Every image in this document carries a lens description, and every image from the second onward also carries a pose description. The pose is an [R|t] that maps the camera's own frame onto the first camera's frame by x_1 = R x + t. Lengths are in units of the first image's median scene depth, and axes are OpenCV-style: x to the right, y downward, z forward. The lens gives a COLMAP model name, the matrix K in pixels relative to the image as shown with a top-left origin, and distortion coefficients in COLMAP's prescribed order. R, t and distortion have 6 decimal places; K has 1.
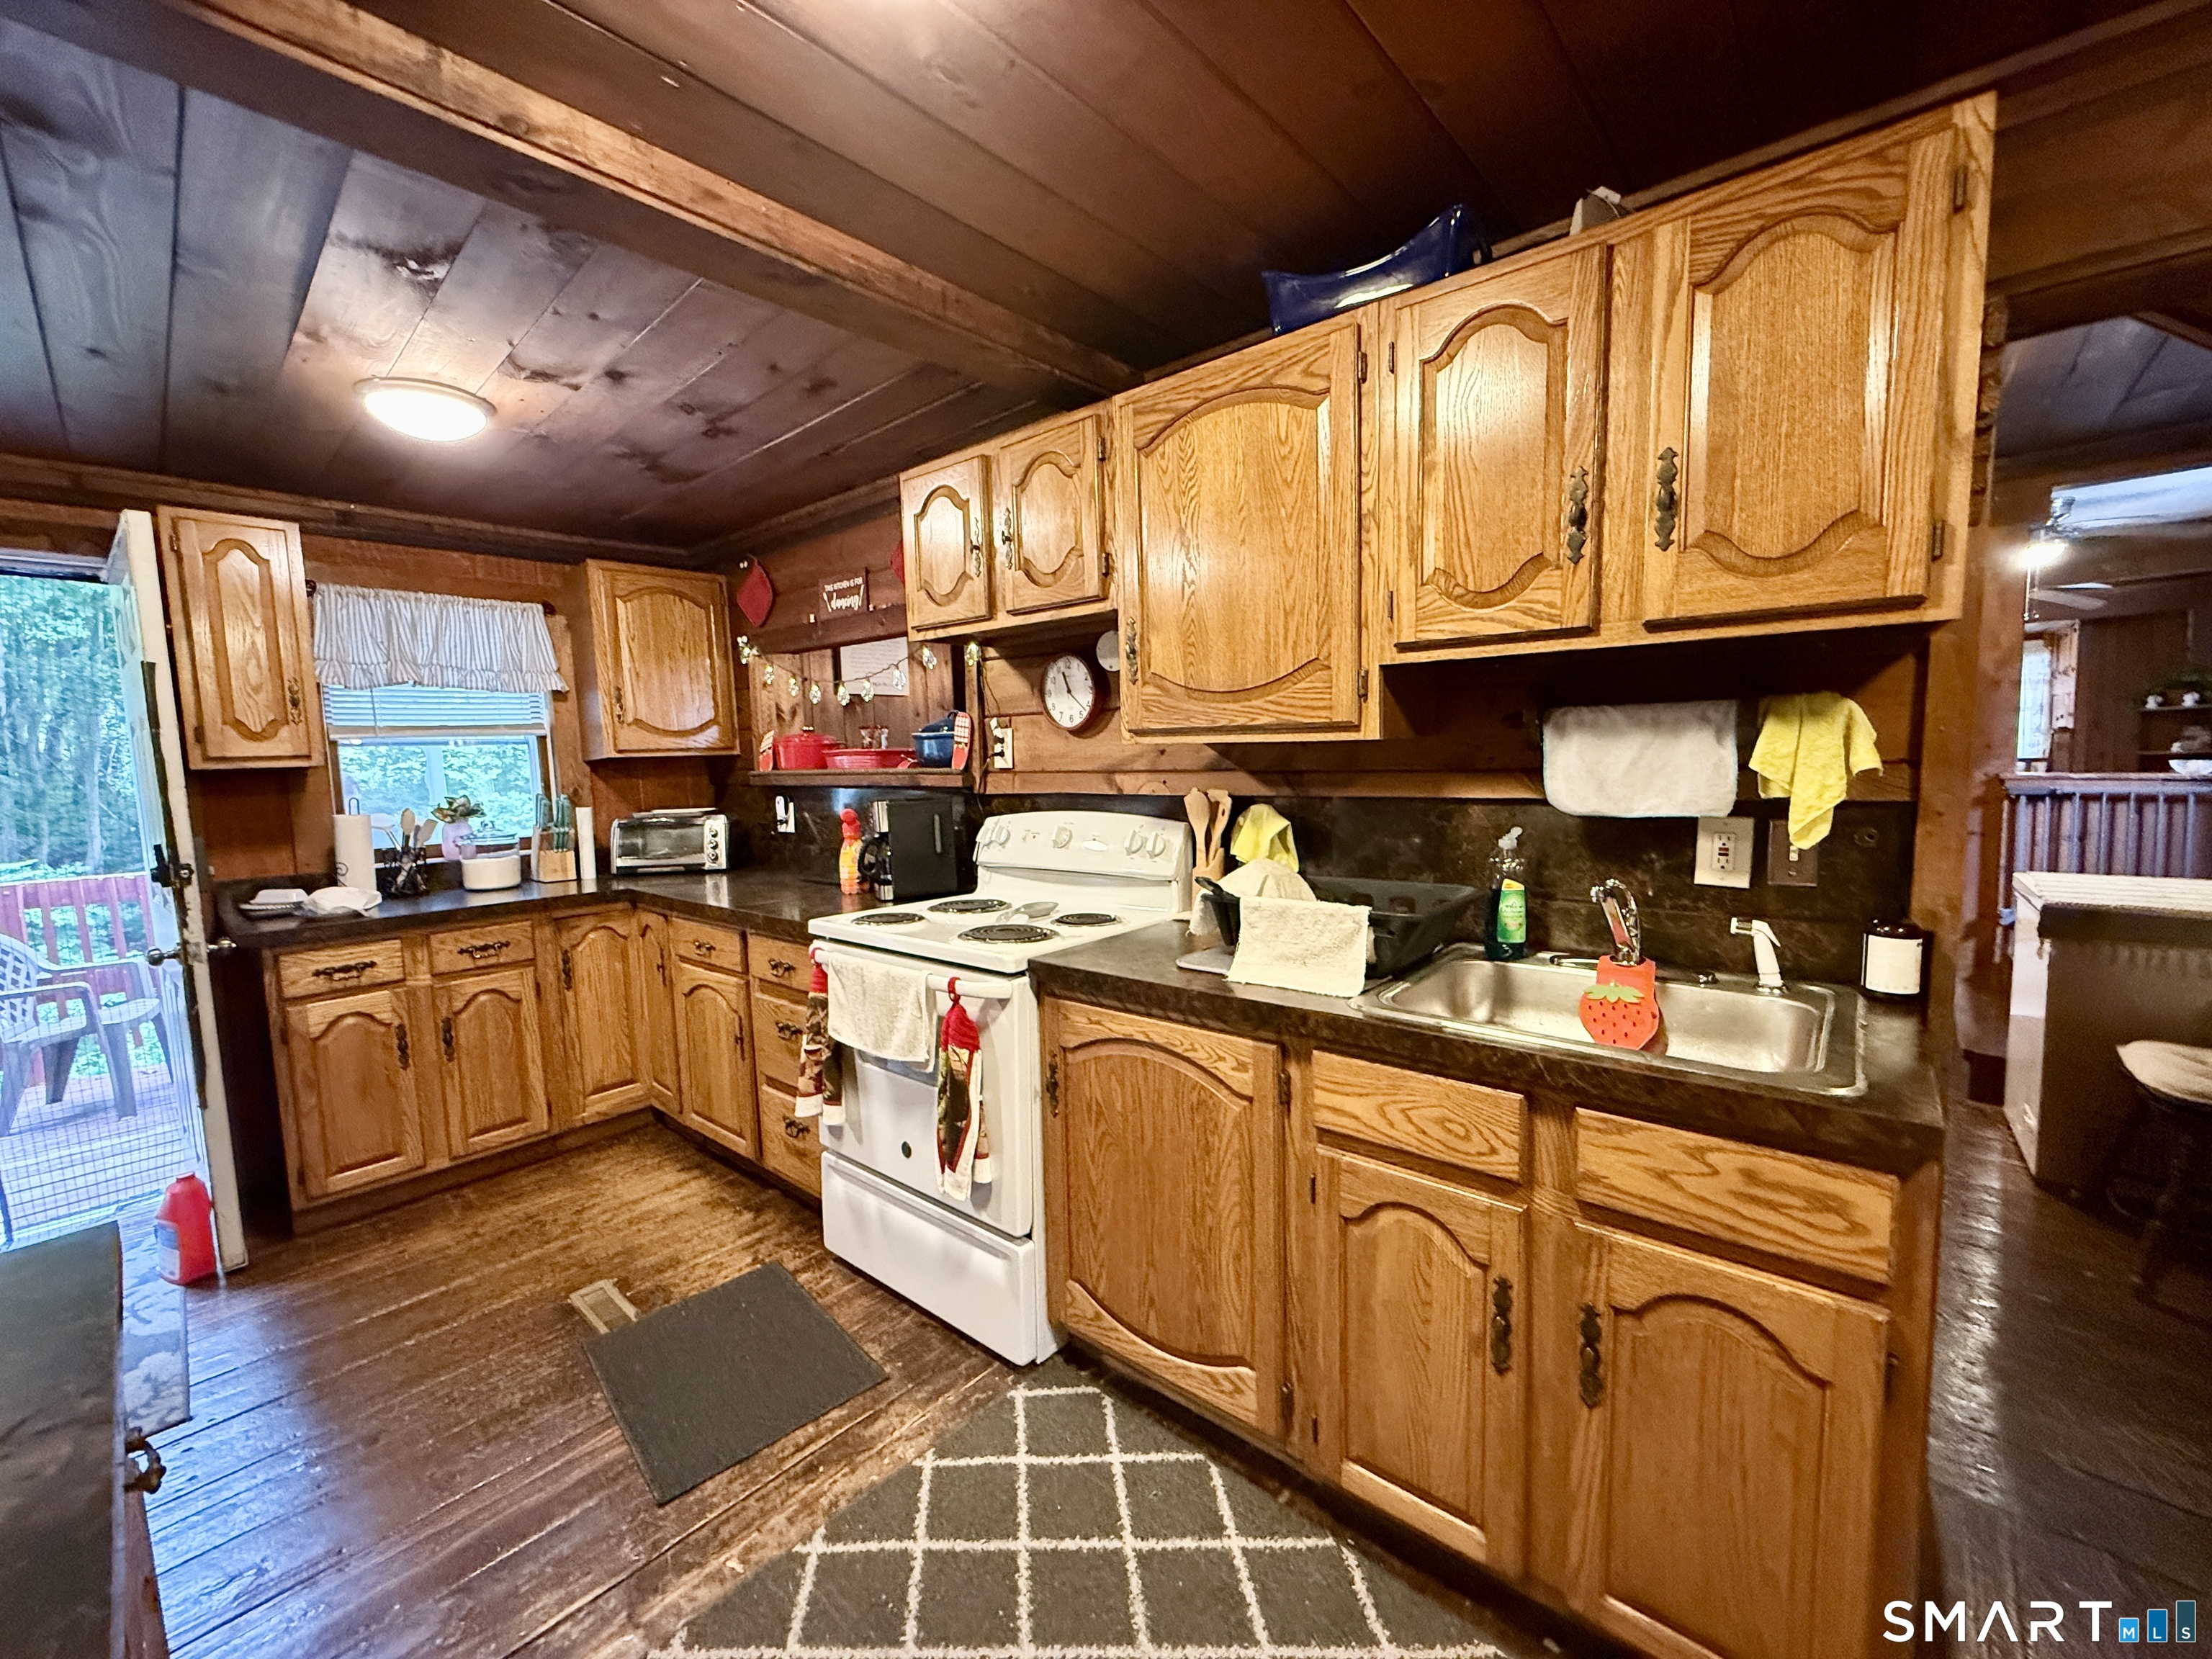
lens RADIAL K [[877.9, 0, 1102.1], [0, 877.9, 835.1], [0, 0, 1]] dist [-0.003199, 0.000380]
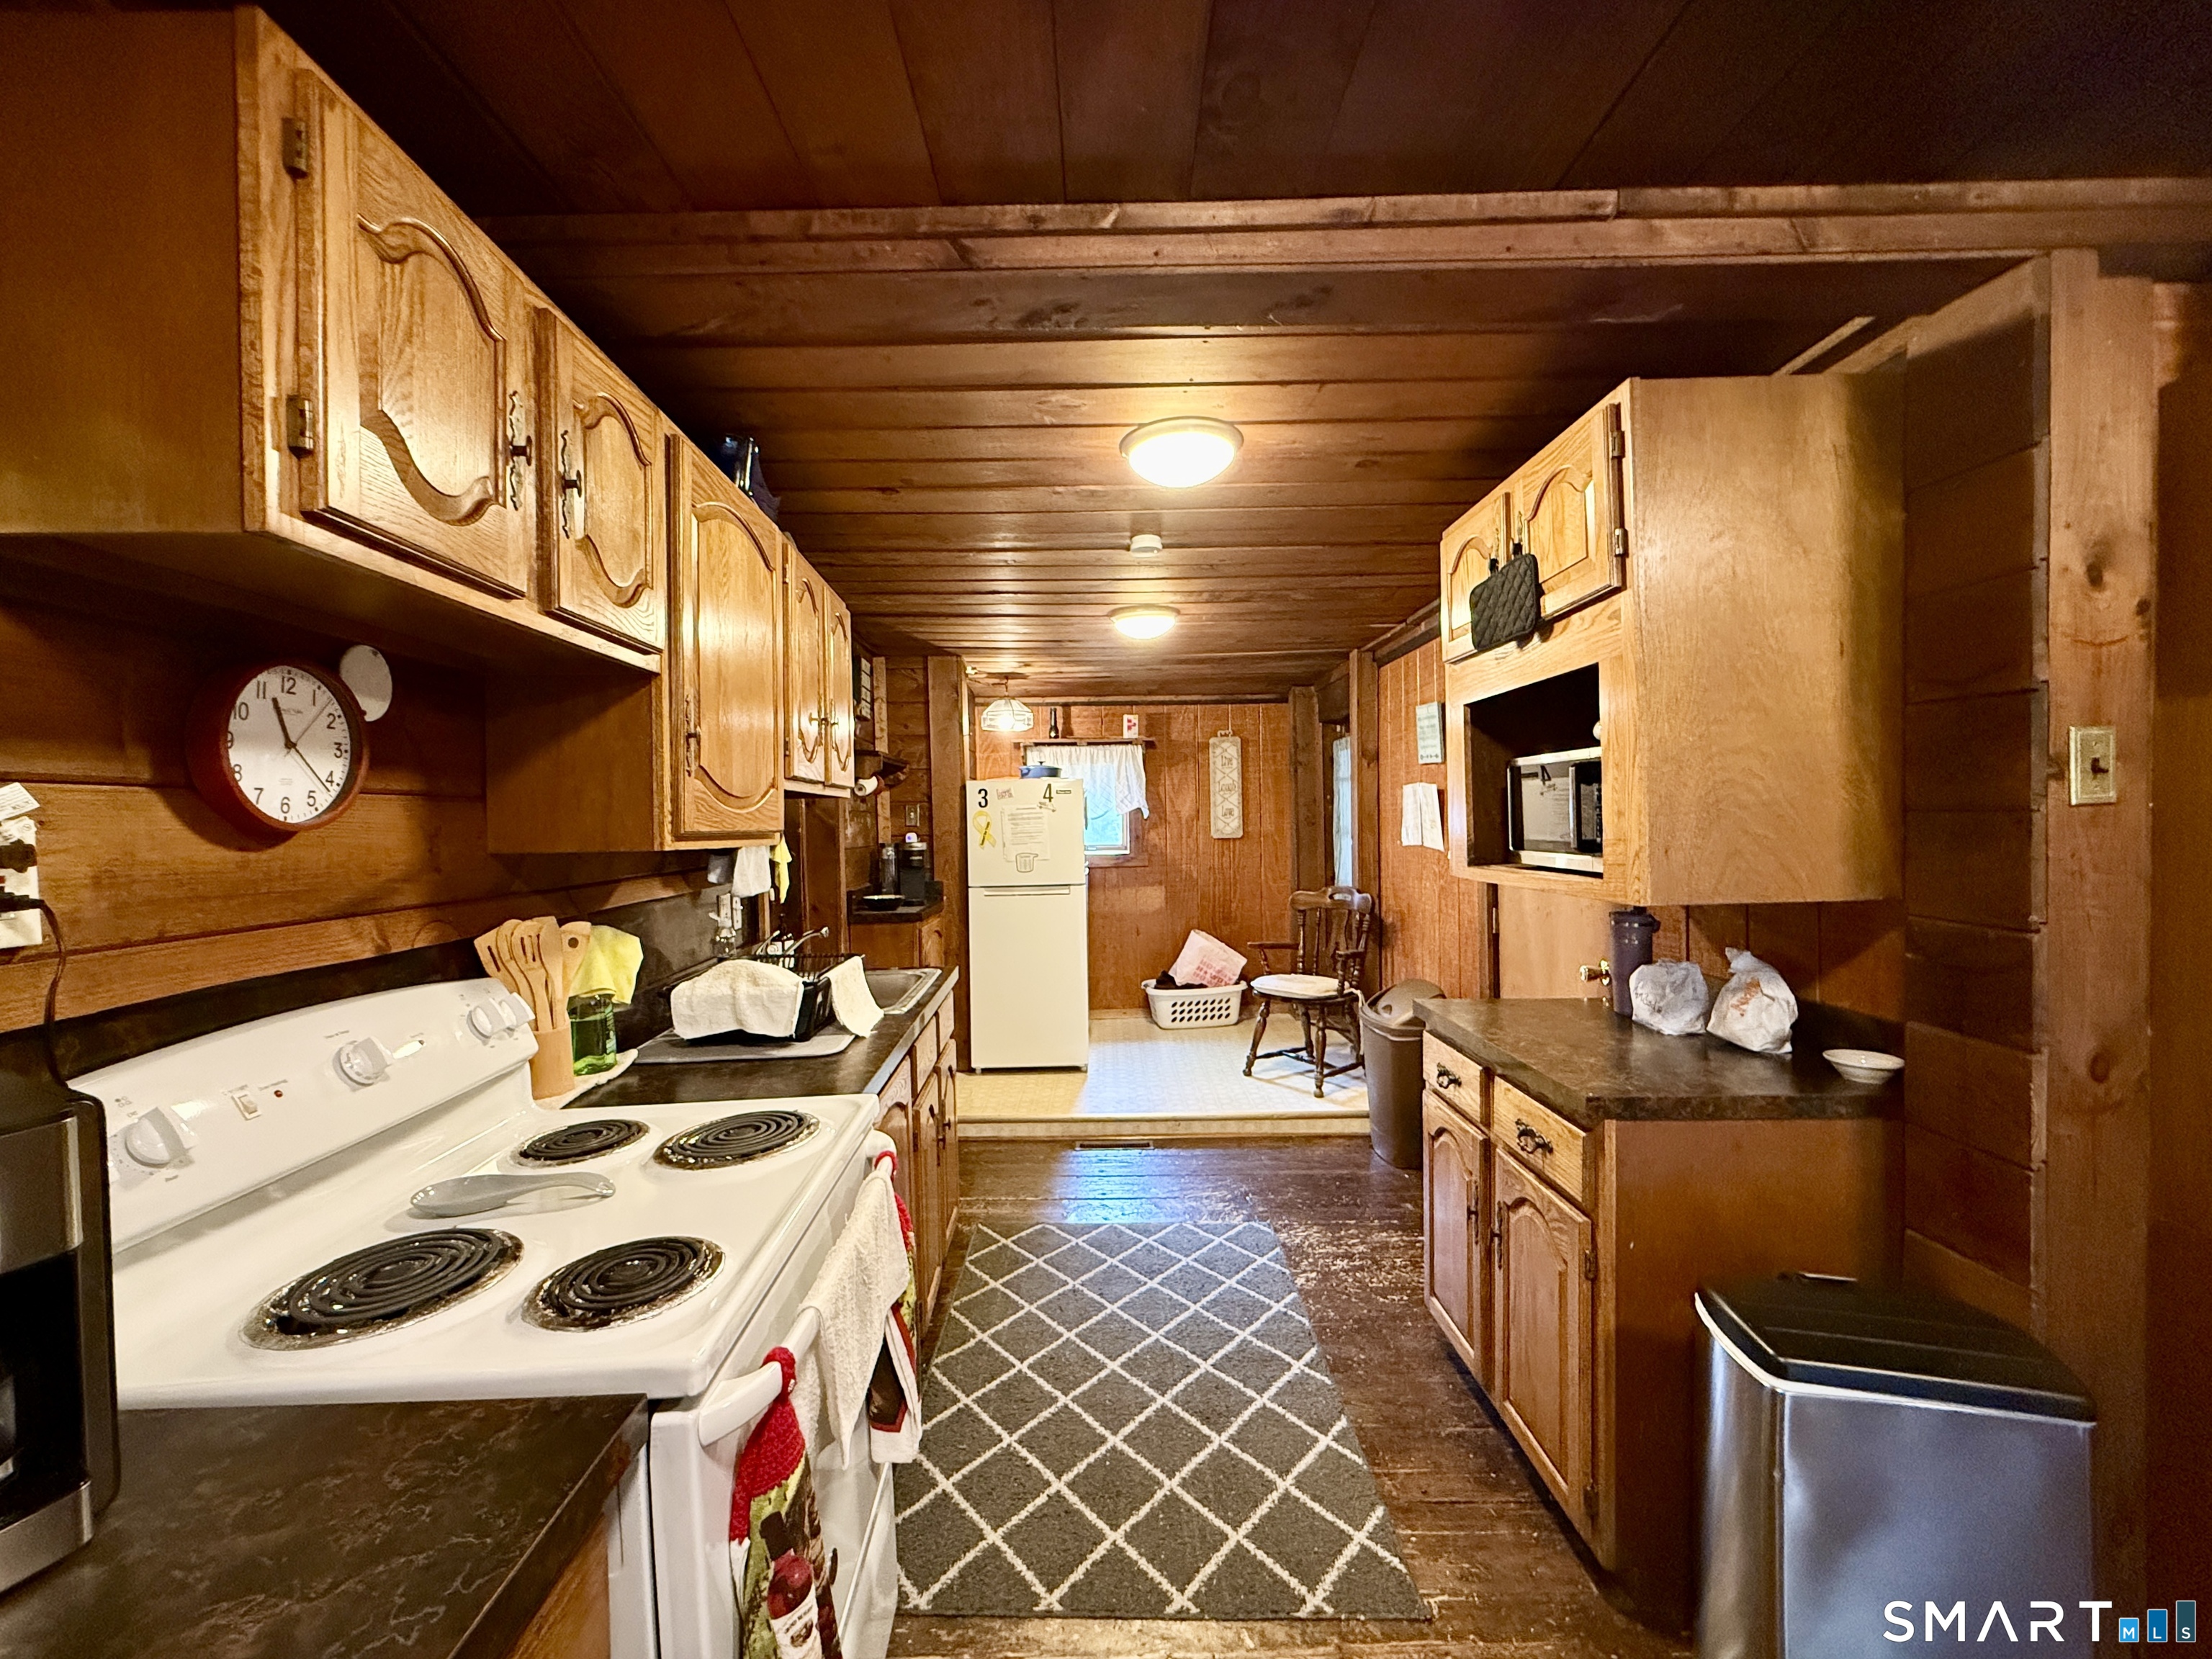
lens RADIAL K [[877.9, 0, 1093.9], [0, 877.9, 837.6], [0, 0, 1]] dist [-0.003199, 0.000380]
pose [[-0.664386, 0.035570, 0.746542, -1.063191], [0.111560, 0.992396, 0.051999, -0.154766], [-0.739016, 0.117831, -0.663303, 1.651565]]
